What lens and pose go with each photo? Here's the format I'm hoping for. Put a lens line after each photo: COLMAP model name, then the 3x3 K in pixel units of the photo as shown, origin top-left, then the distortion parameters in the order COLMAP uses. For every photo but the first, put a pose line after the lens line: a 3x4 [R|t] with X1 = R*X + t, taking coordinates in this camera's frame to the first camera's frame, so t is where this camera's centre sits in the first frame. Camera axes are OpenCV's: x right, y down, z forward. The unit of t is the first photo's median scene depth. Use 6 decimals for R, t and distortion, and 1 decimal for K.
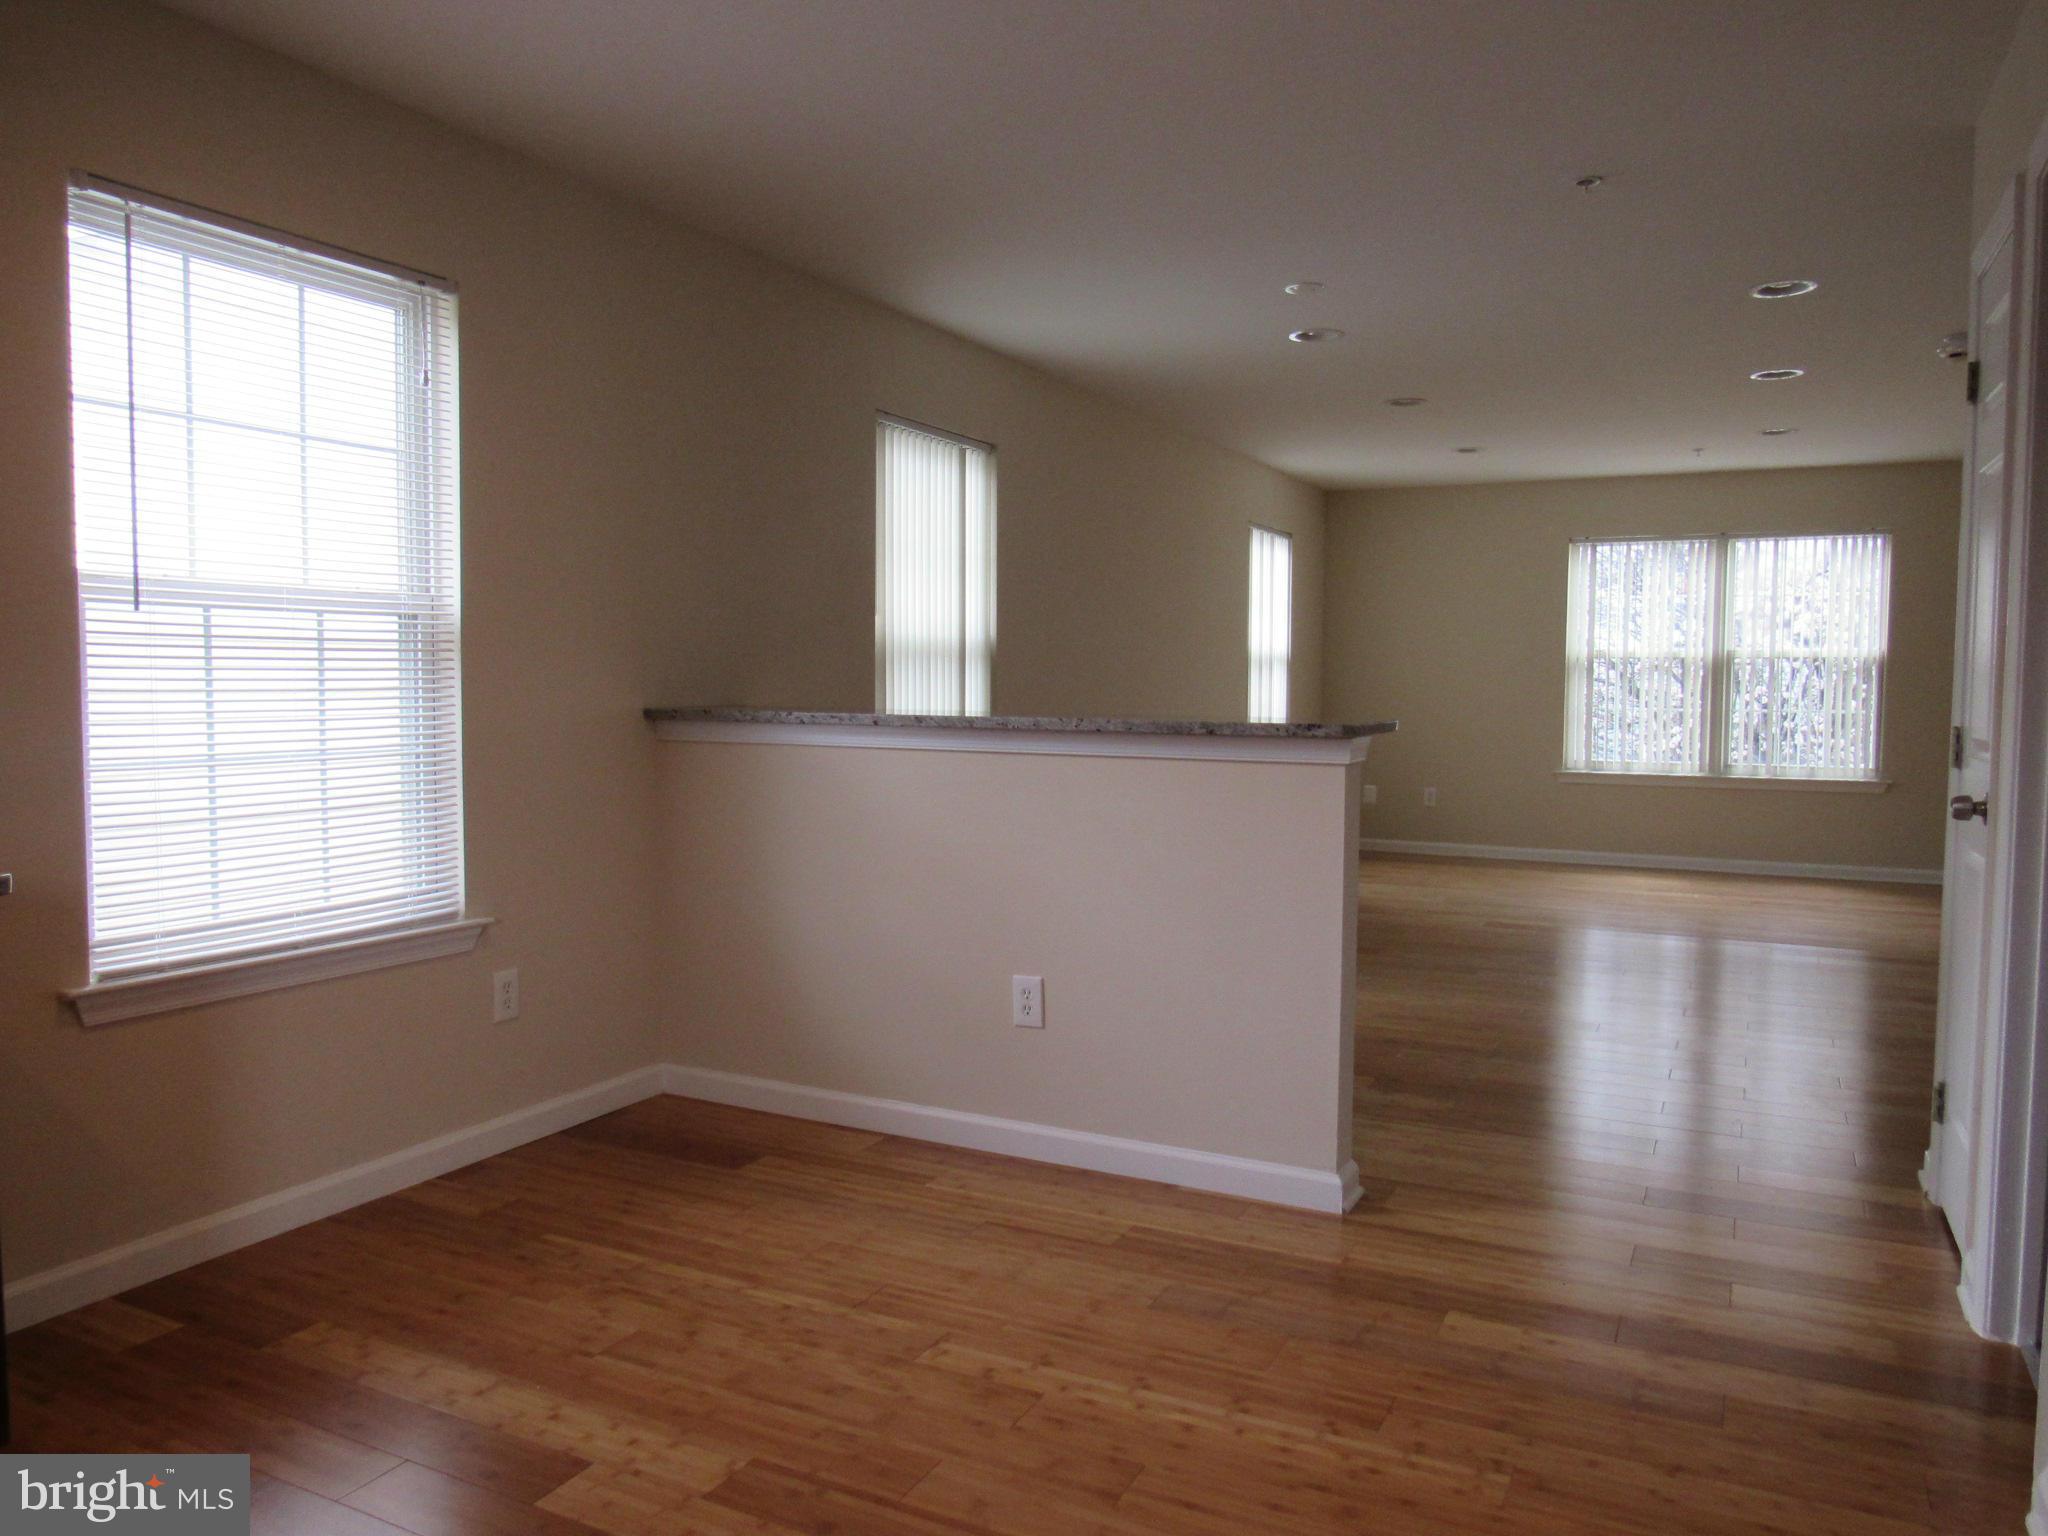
lens RADIAL K [[1457.2, 0, 1030.3], [0, 1457.2, 765.9], [0, 0, 1]] dist [-0.026438, 0.004103]
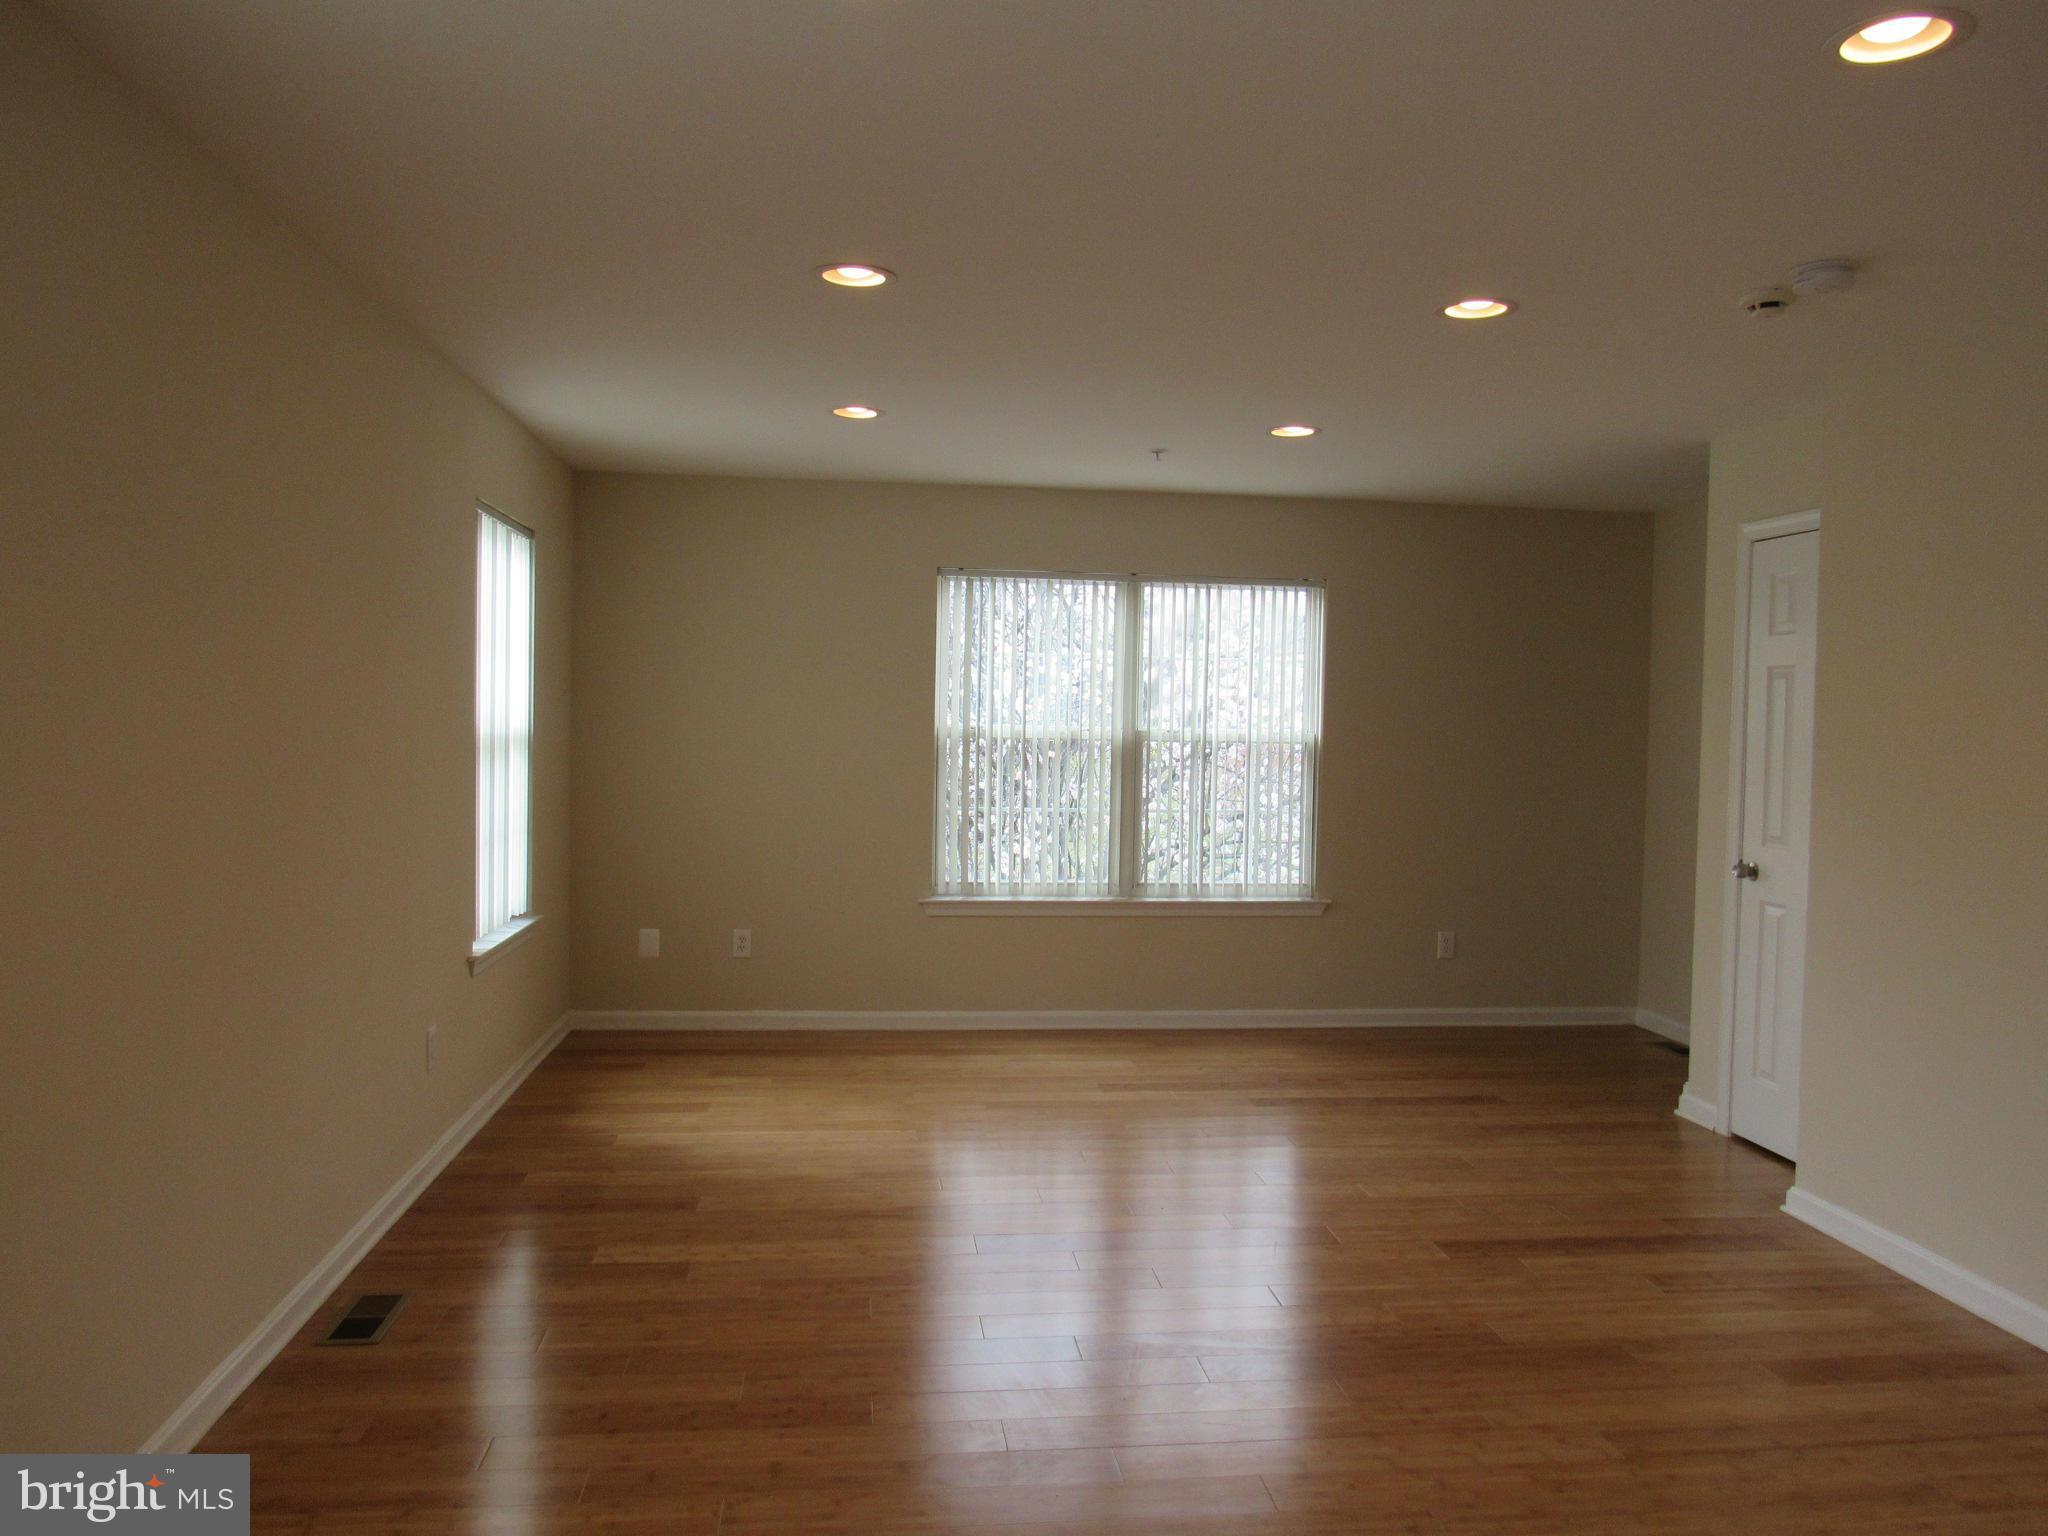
lens RADIAL K [[1457.2, 0, 1007.2], [0, 1457.2, 755.2], [0, 0, 1]] dist [-0.026438, 0.004103]
pose [[0.836226, -0.002831, 0.548378, 0.013938], [0.016323, 0.999672, -0.019731, -0.052967], [-0.548142, 0.025451, 0.835998, 0.407670]]
